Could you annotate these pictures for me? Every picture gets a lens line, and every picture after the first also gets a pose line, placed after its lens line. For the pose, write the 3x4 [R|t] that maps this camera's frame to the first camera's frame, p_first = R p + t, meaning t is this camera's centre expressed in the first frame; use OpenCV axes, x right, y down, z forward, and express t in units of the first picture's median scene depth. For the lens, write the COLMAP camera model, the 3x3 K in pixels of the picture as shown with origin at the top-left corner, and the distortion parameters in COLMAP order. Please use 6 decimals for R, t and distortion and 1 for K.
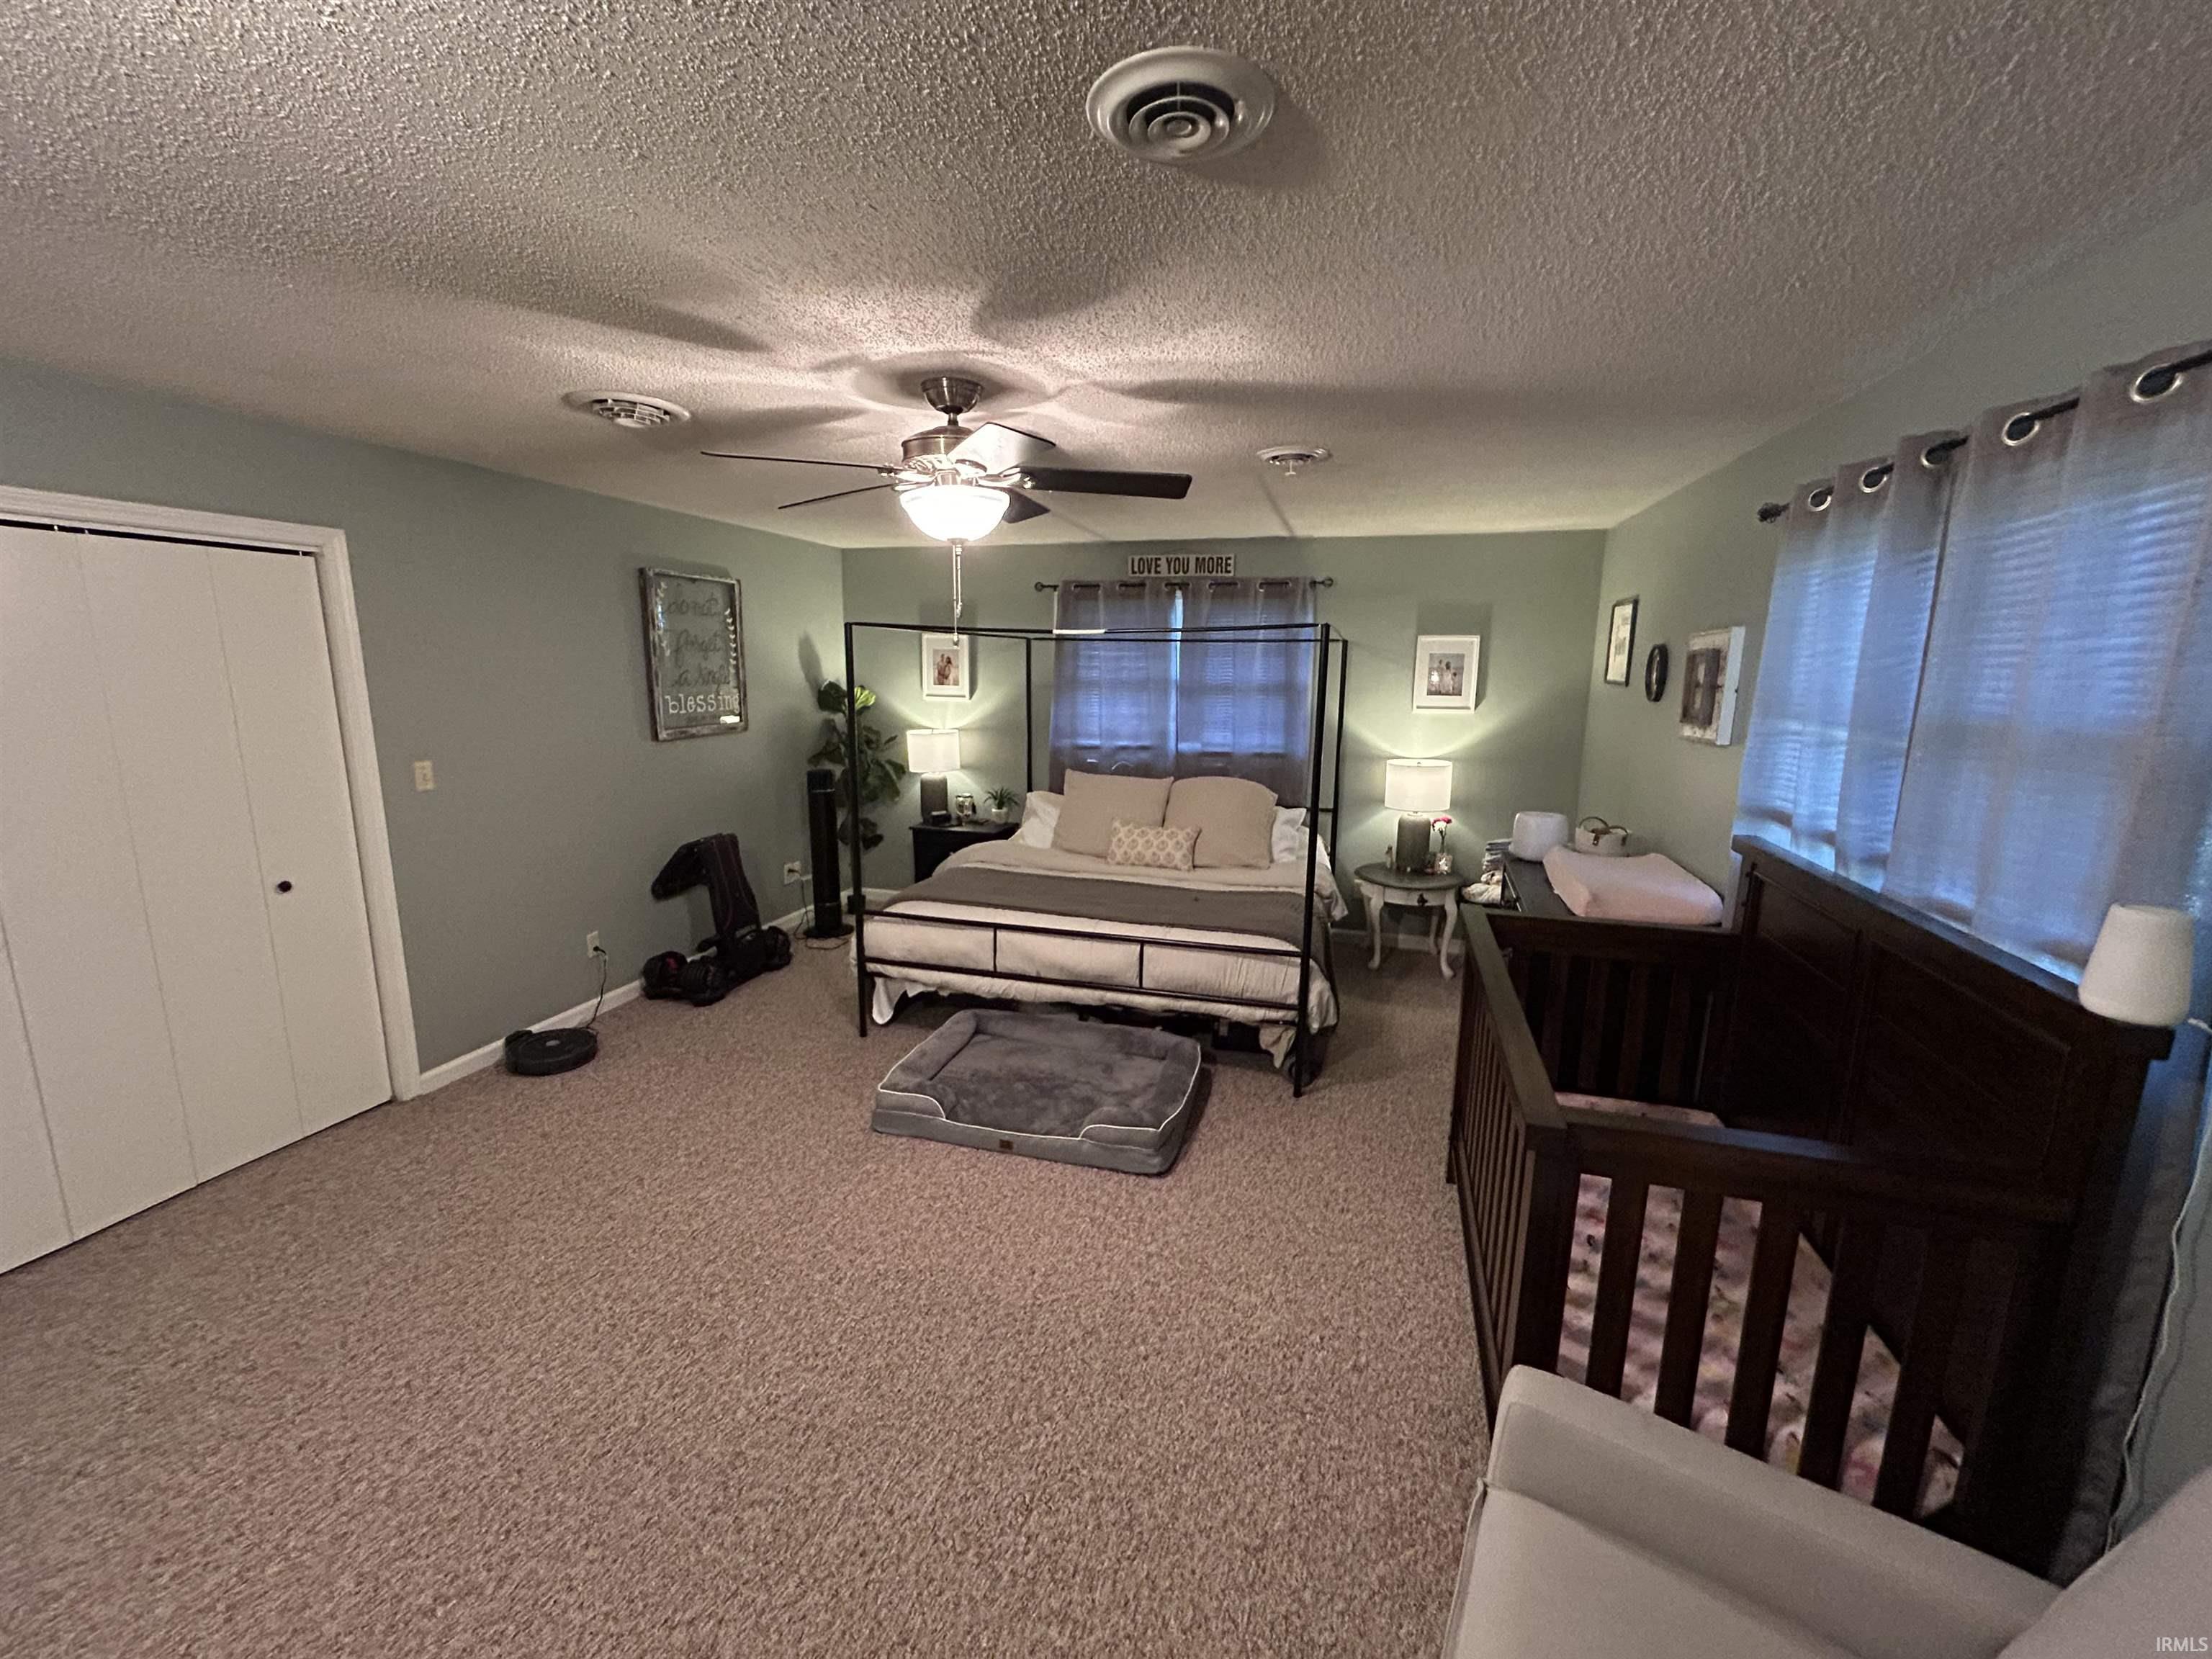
lens RADIAL K [[900.0, 0, 1106.0], [0, 900.0, 829.5], [0, 0, 1]] dist [-0.001445, 0.000919]
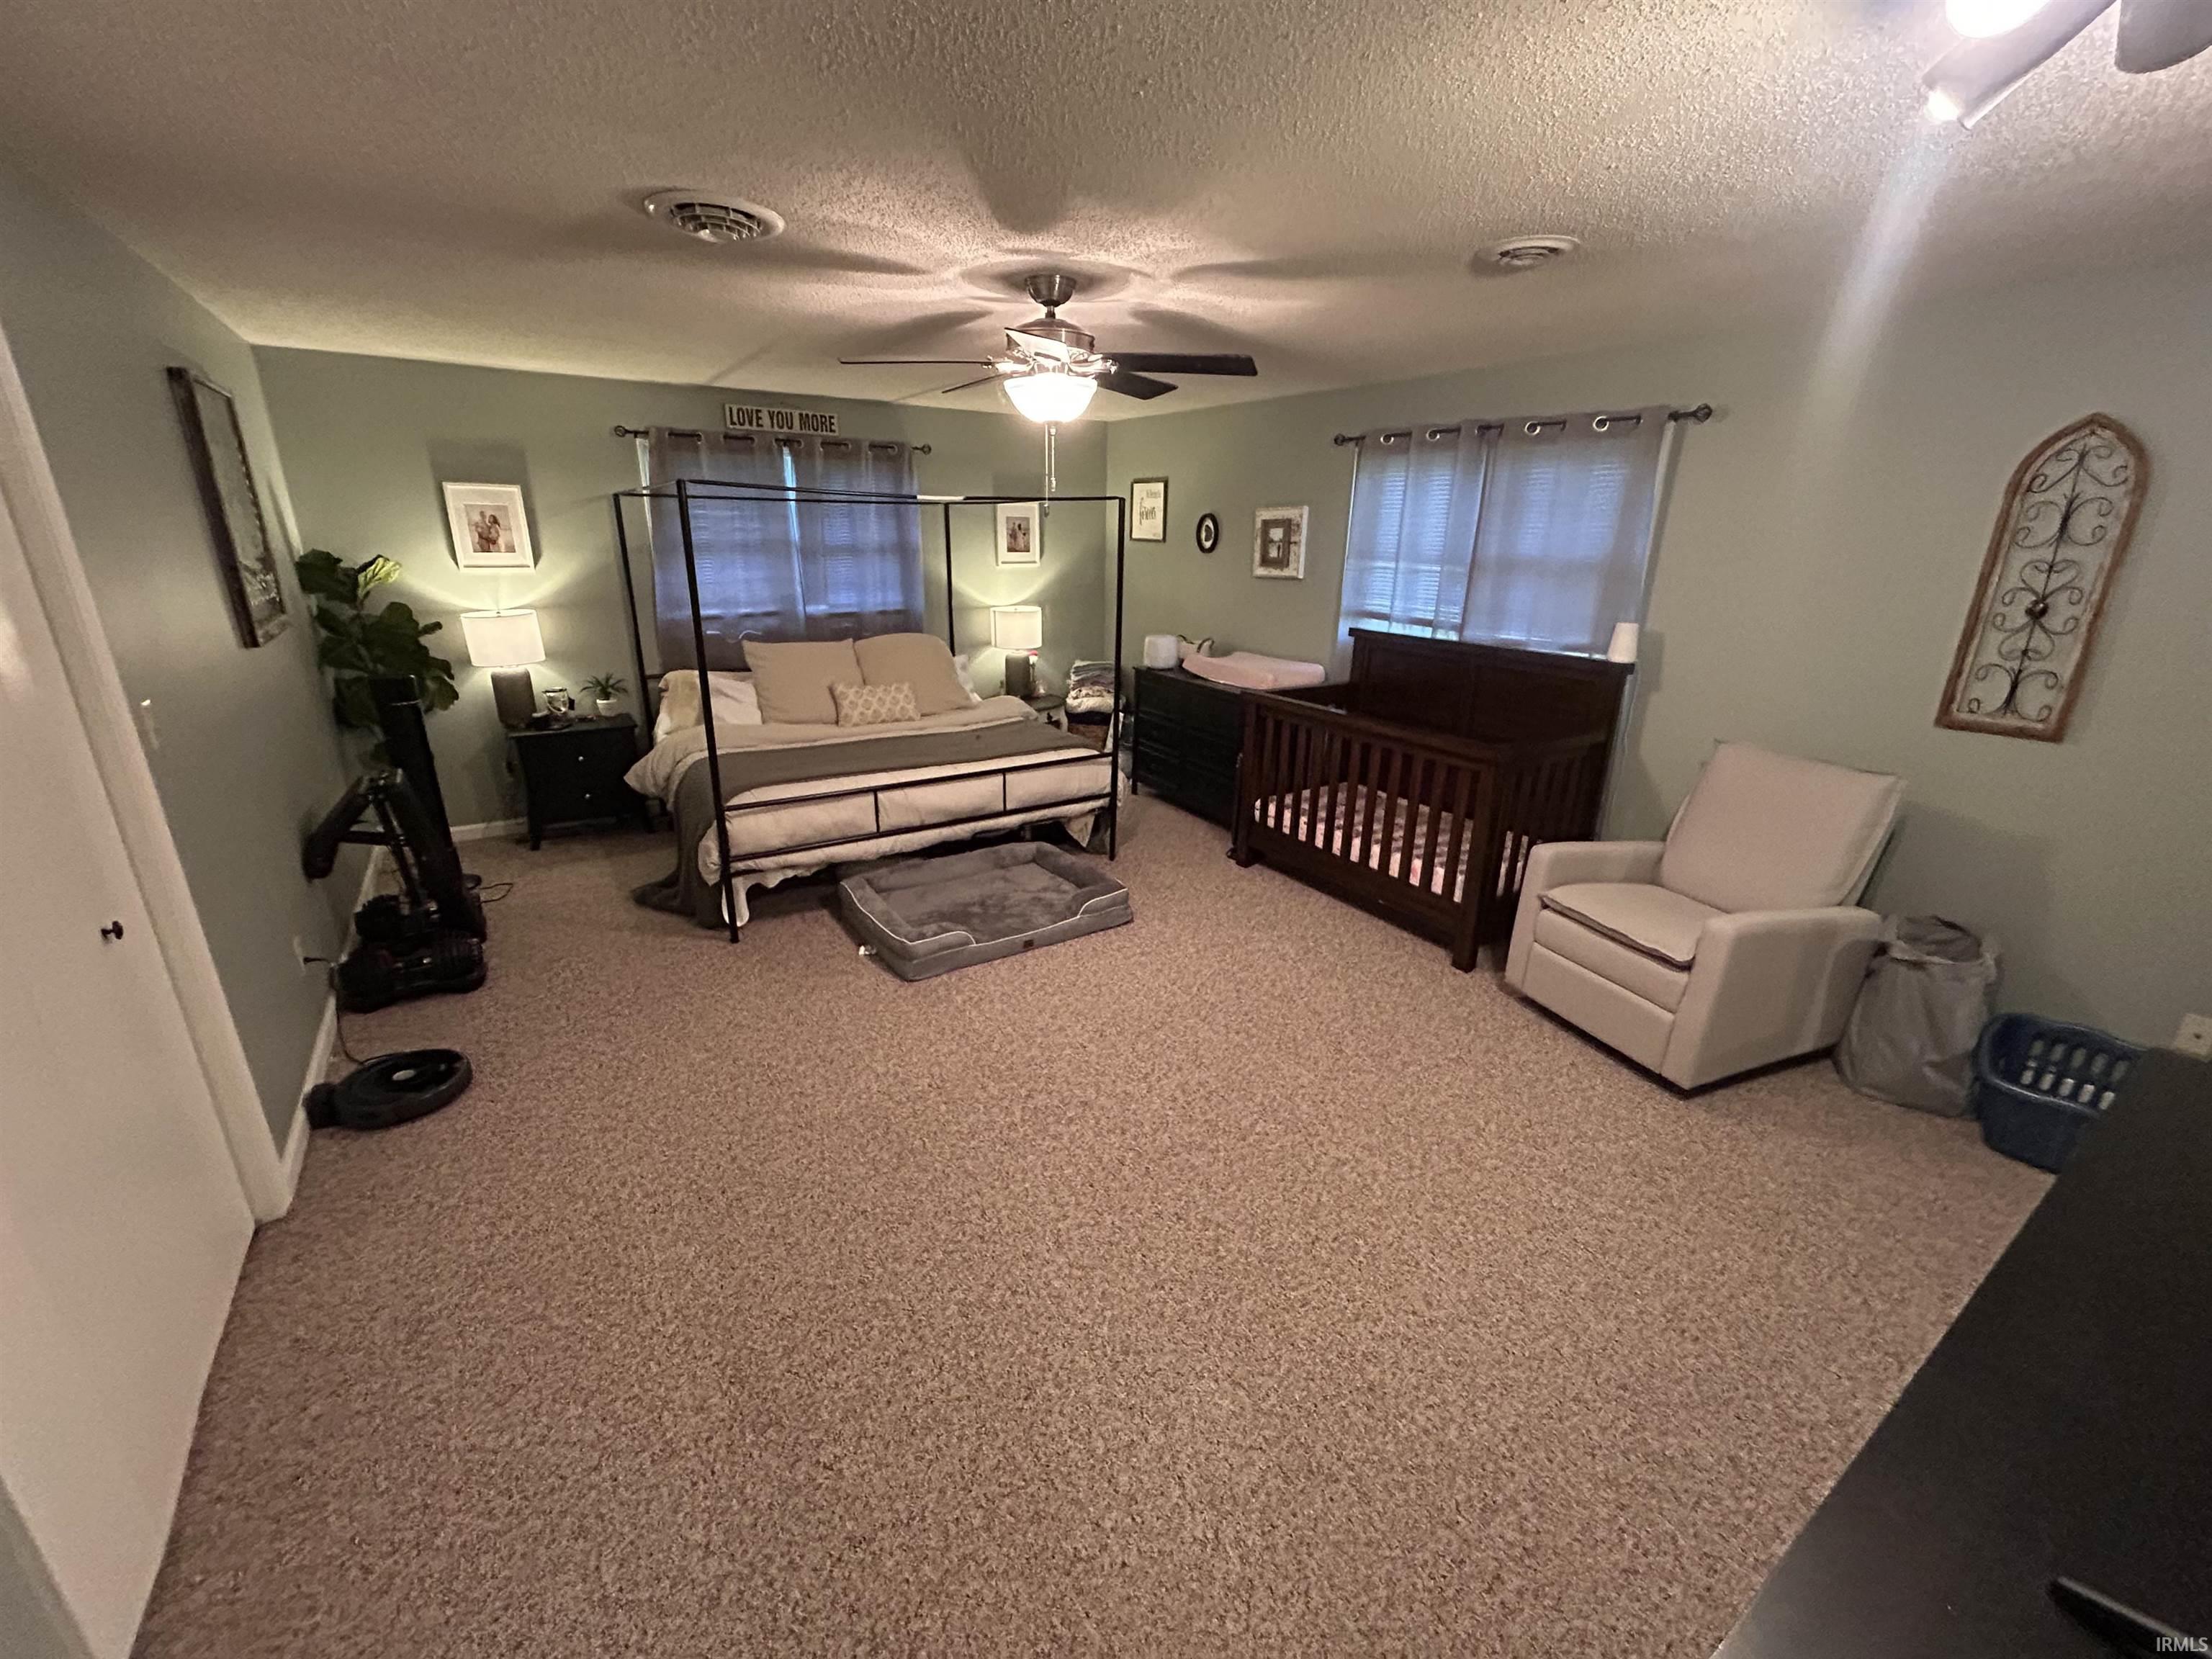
lens RADIAL K [[900.0, 0, 1106.0], [0, 900.0, 829.5], [0, 0, 1]] dist [-0.001445, 0.000919]
pose [[0.649471, -0.243790, 0.720245, -0.572383], [0.131554, 0.968952, 0.209345, -0.024655], [-0.748919, -0.041212, 0.661378, 0.085331]]
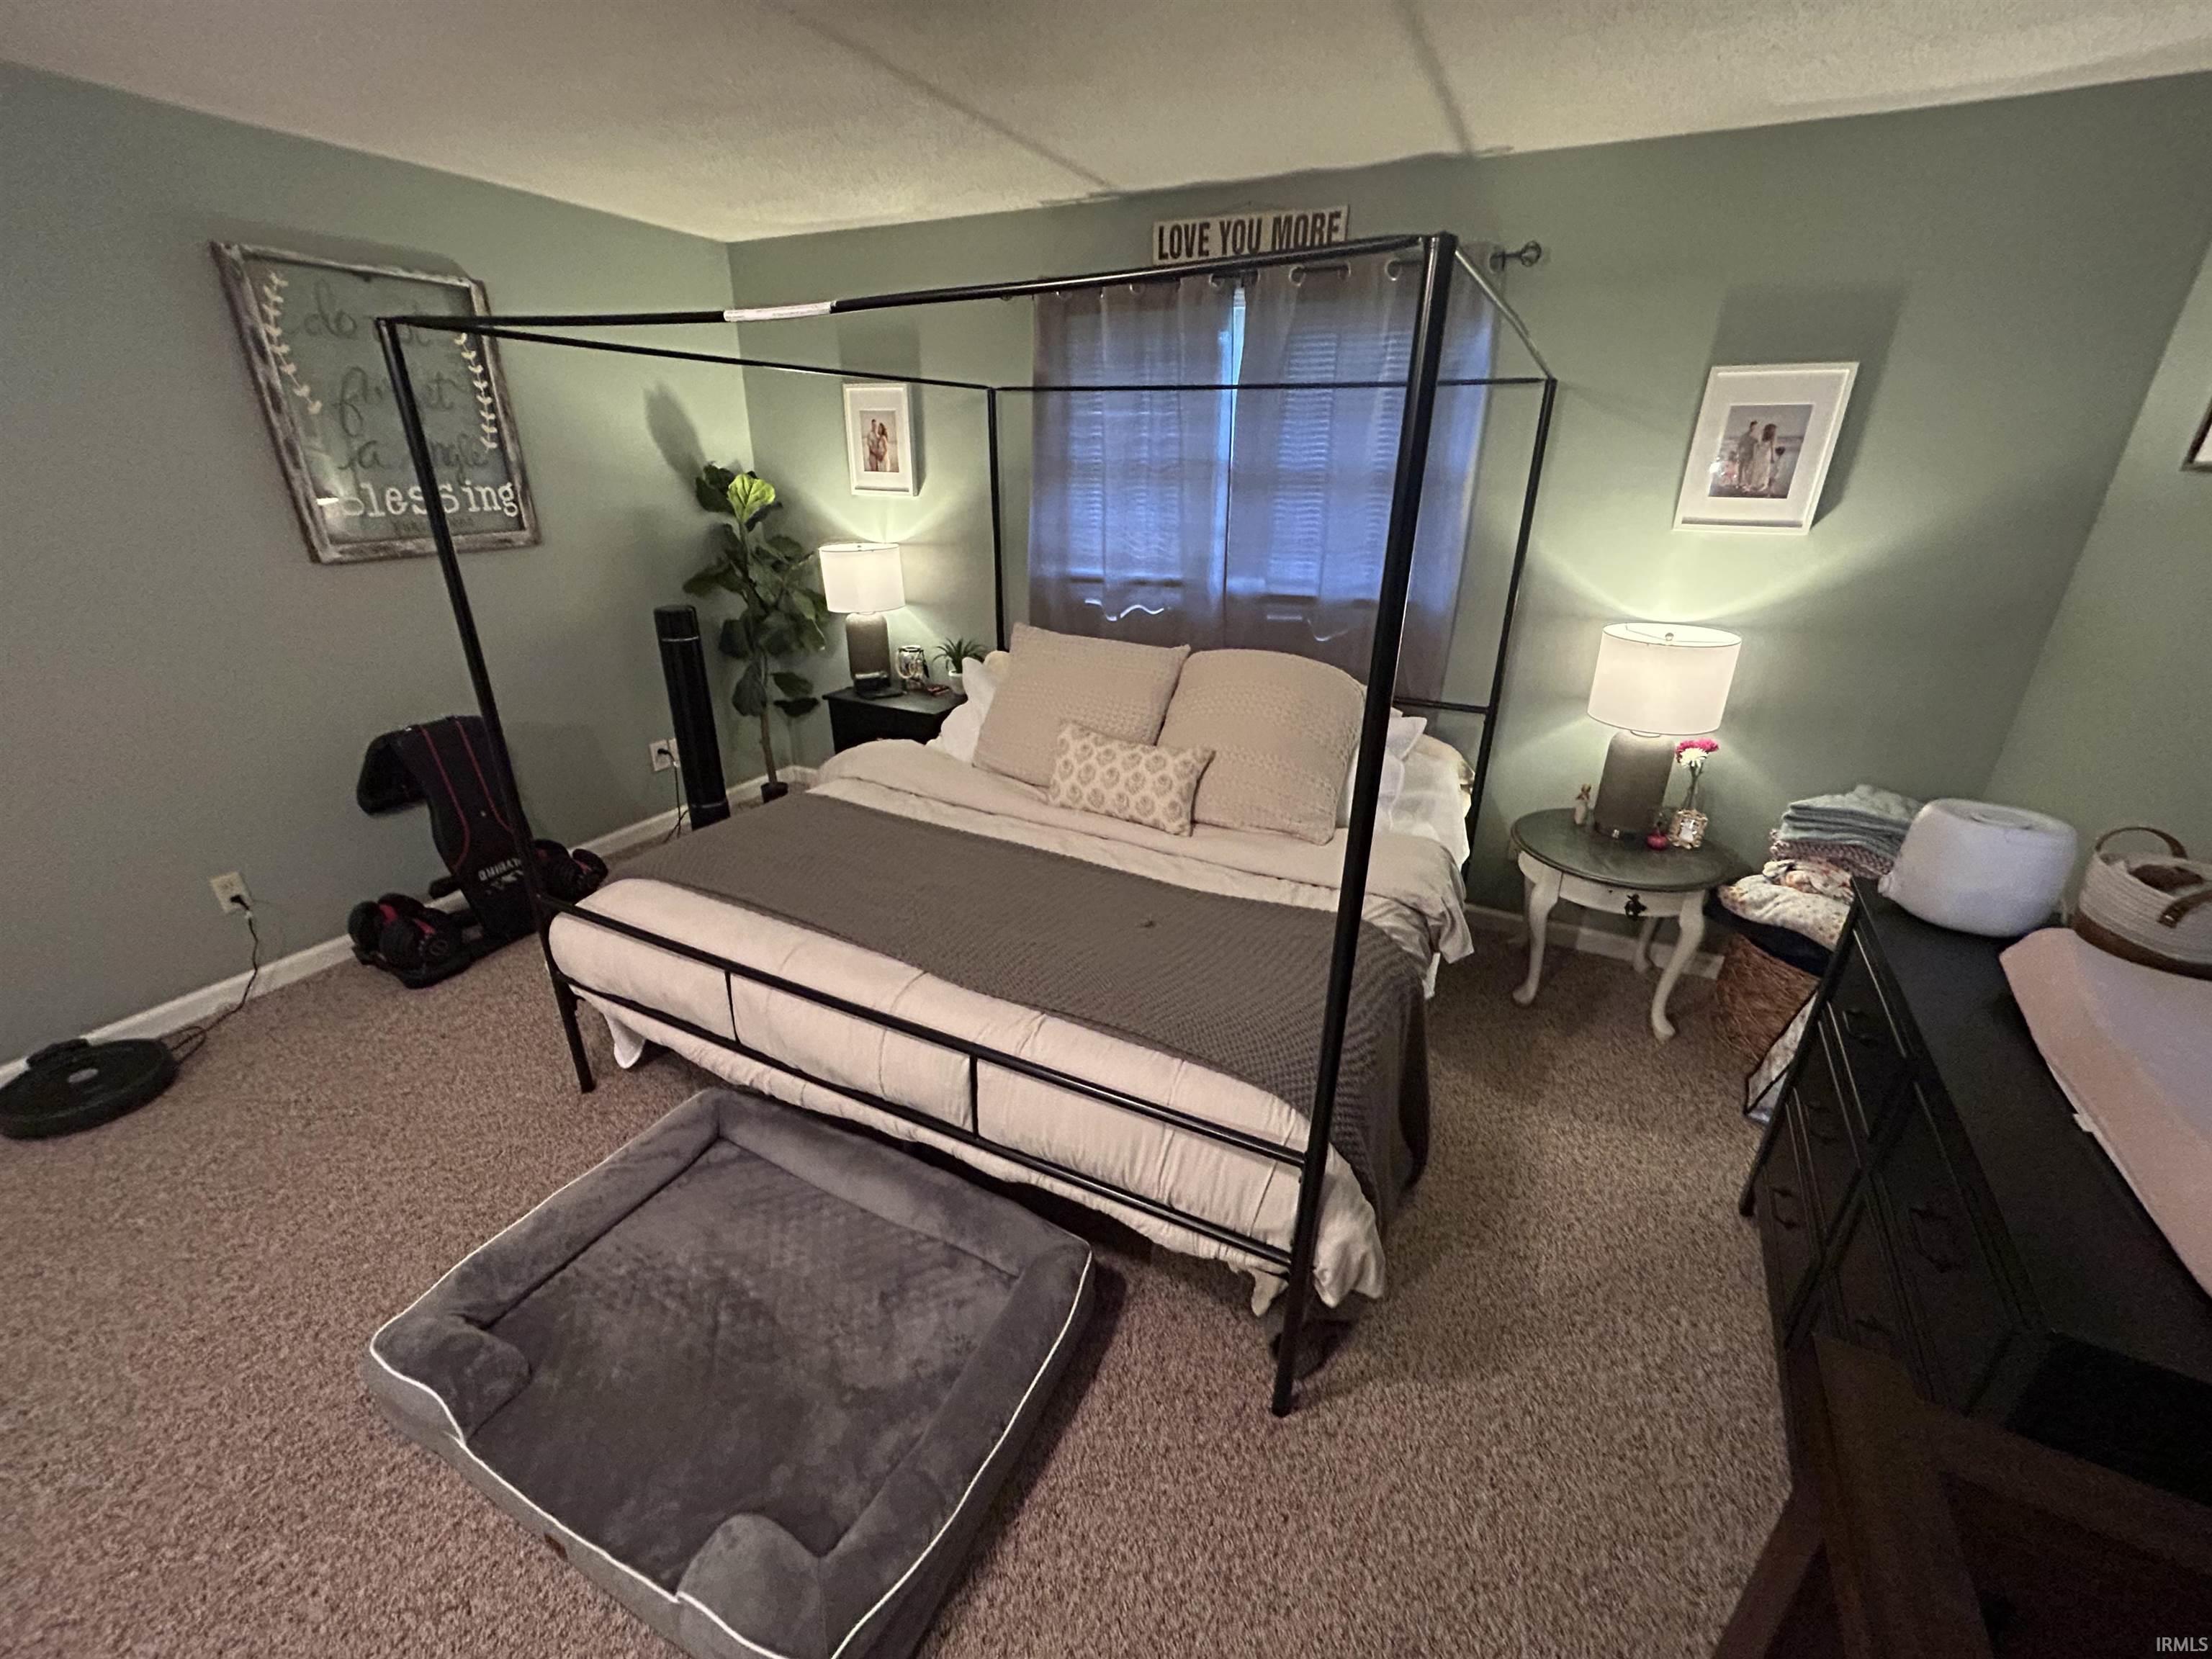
lens RADIAL K [[900.0, 0, 1106.0], [0, 900.0, 829.5], [0, 0, 1]] dist [-0.001445, 0.000919]
pose [[0.981762, 0.073794, -0.175206, 0.138335], [-0.035115, 0.976123, 0.214361, -0.068602], [0.186841, -0.204300, 0.960912, 0.452818]]
